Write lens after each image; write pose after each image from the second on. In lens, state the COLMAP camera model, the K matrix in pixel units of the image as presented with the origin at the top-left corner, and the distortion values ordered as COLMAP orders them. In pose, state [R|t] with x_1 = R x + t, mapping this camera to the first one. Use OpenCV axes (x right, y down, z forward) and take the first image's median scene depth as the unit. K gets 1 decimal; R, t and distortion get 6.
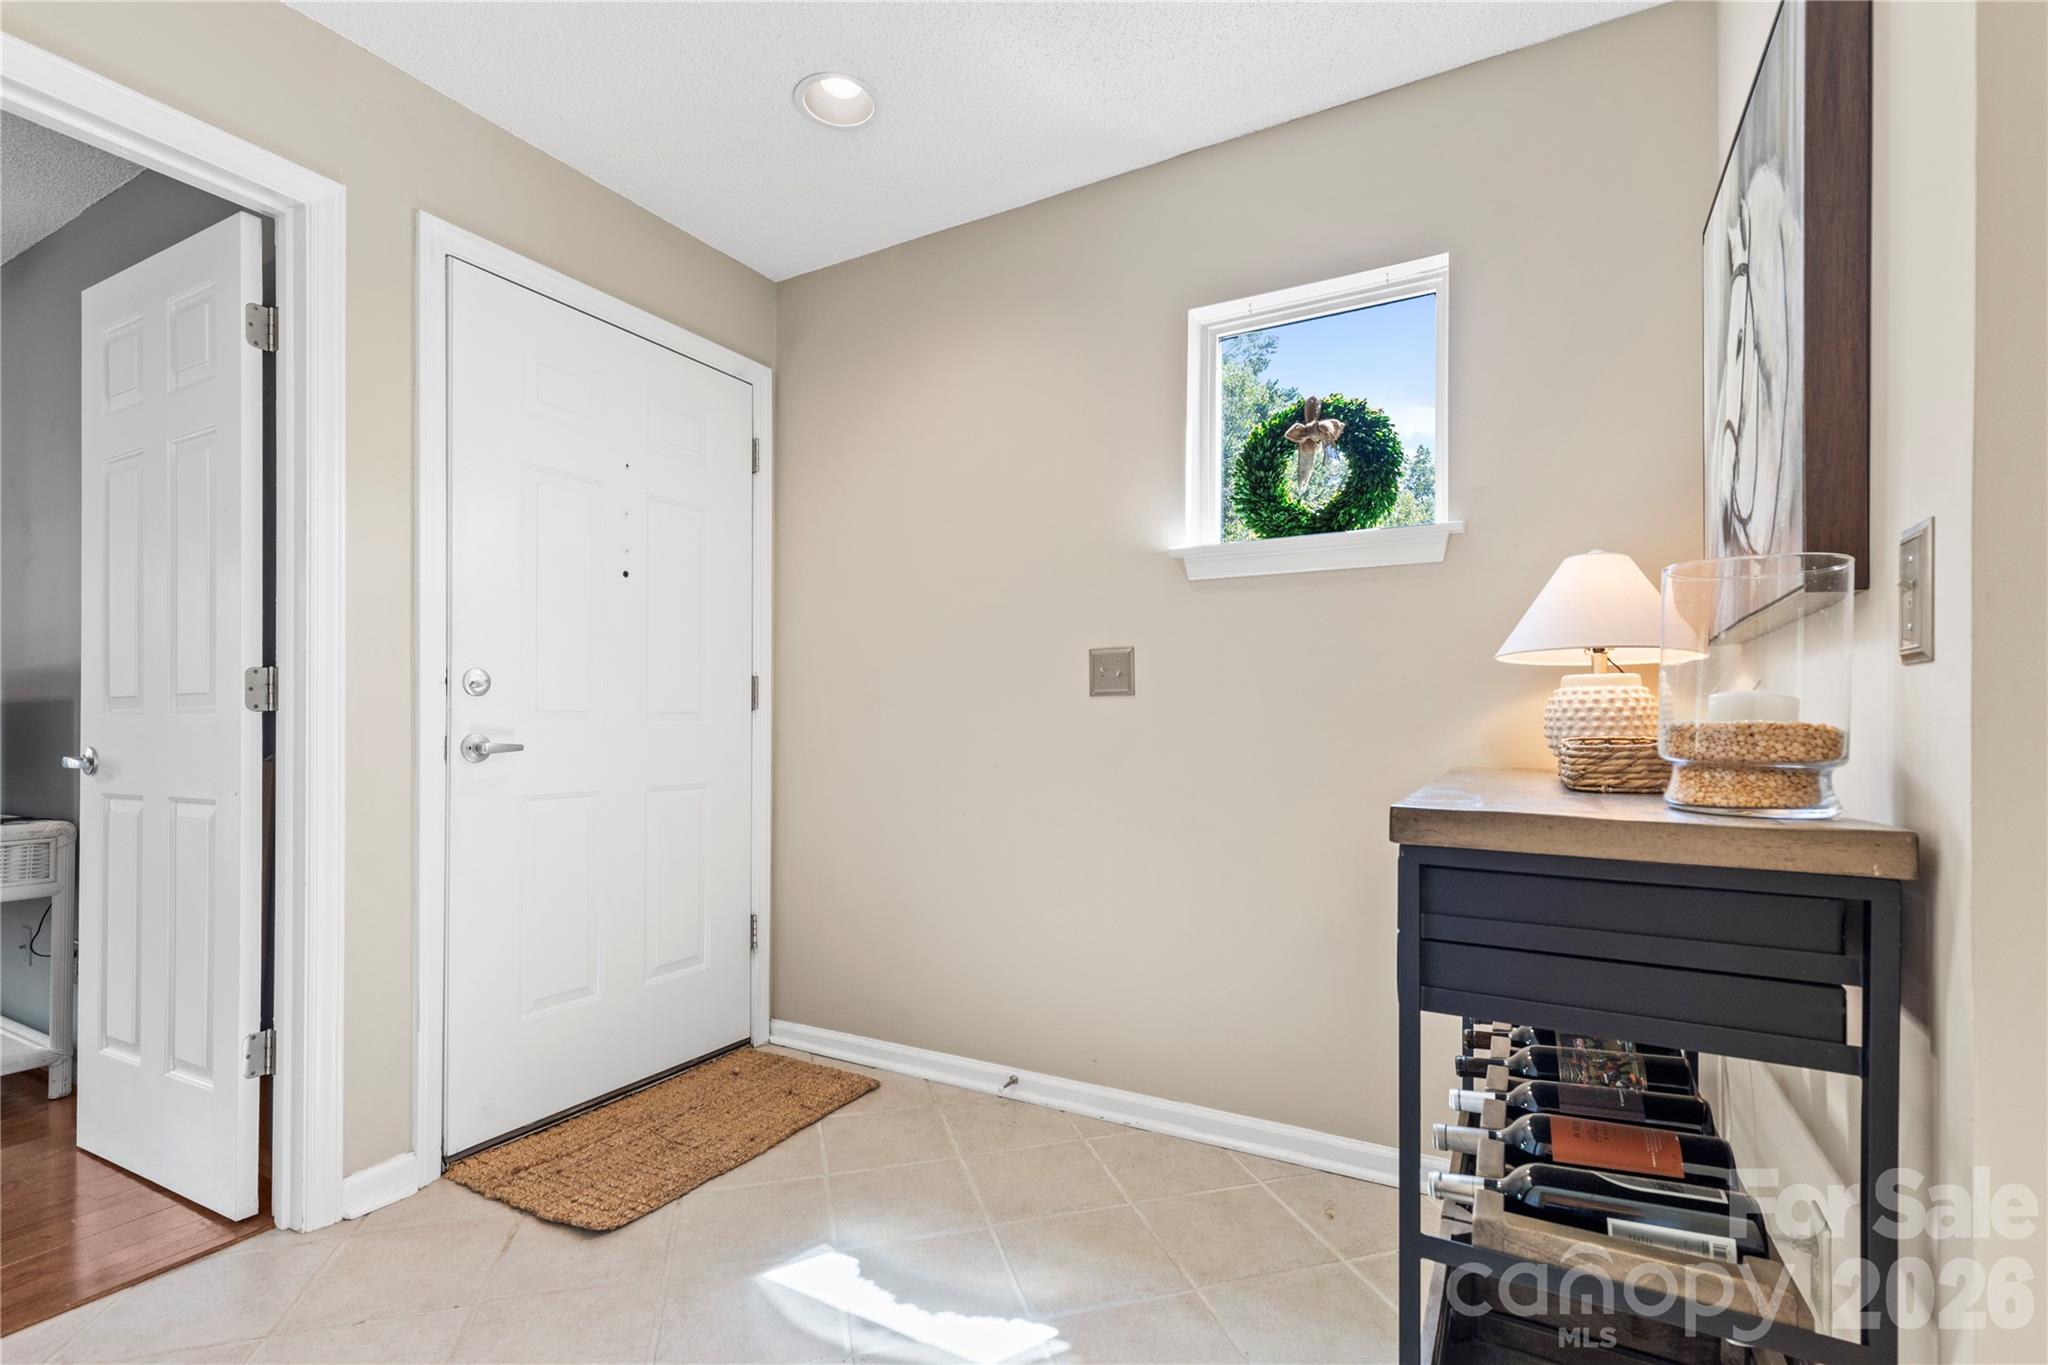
lens RADIAL K [[933.4, 0, 1035.8], [0, 933.4, 717.9], [0, 0, 1]] dist [0.010678, -0.000976]
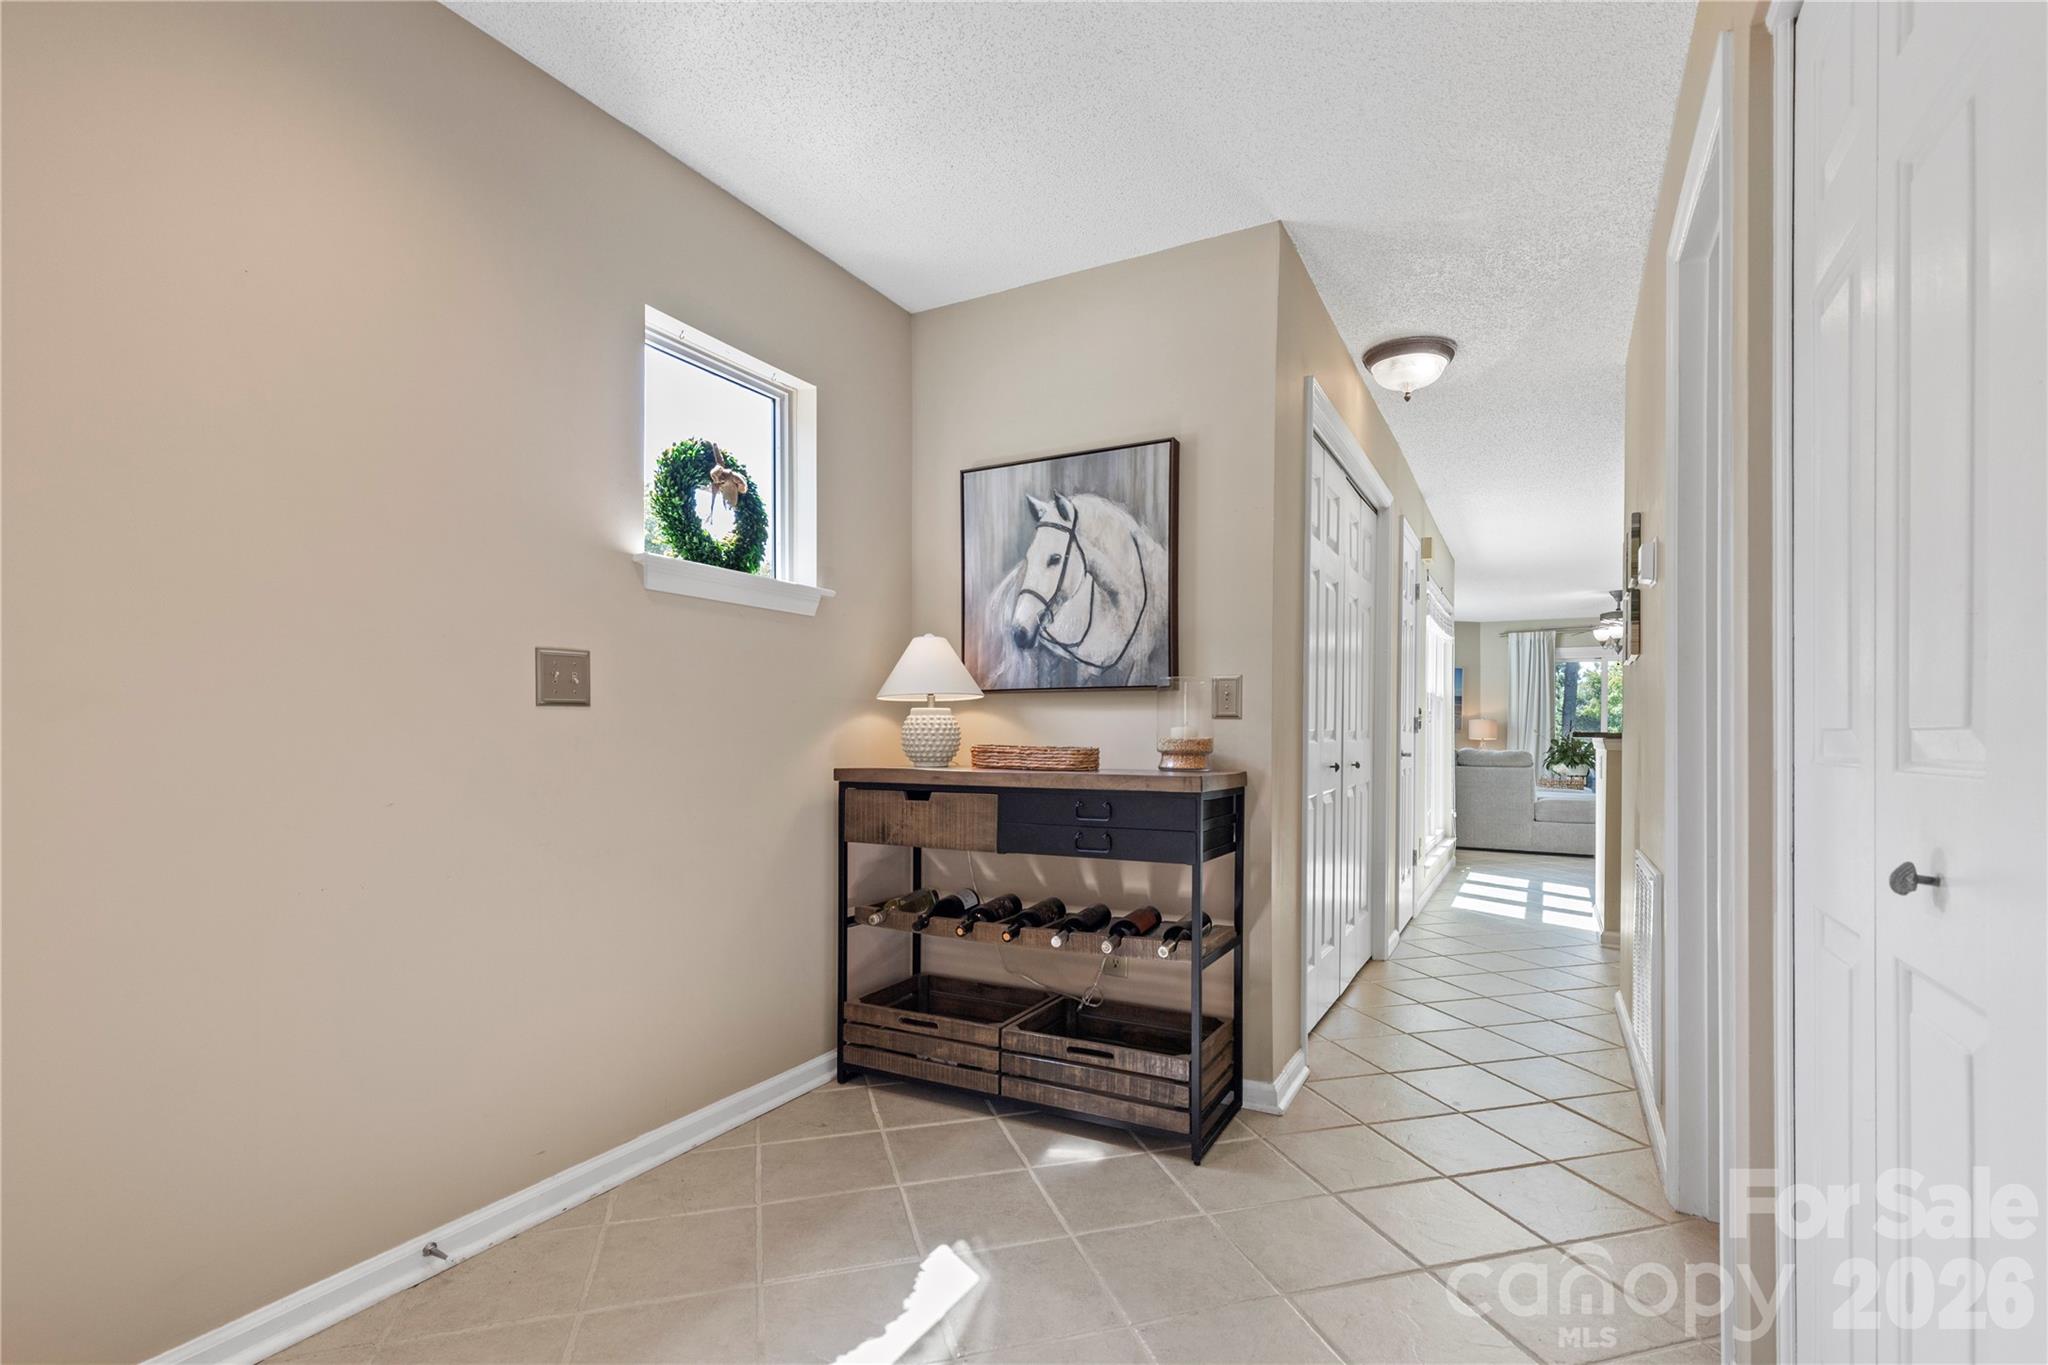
lens RADIAL K [[933.4, 0, 1048.2], [0, 933.4, 737.8], [0, 0, 1]] dist [0.010678, -0.000976]
pose [[-0.008812, -0.008215, 0.999927, -0.782569], [-0.010511, 0.999912, 0.008123, -0.007051], [-0.999906, -0.010439, -0.008897, 0.586175]]
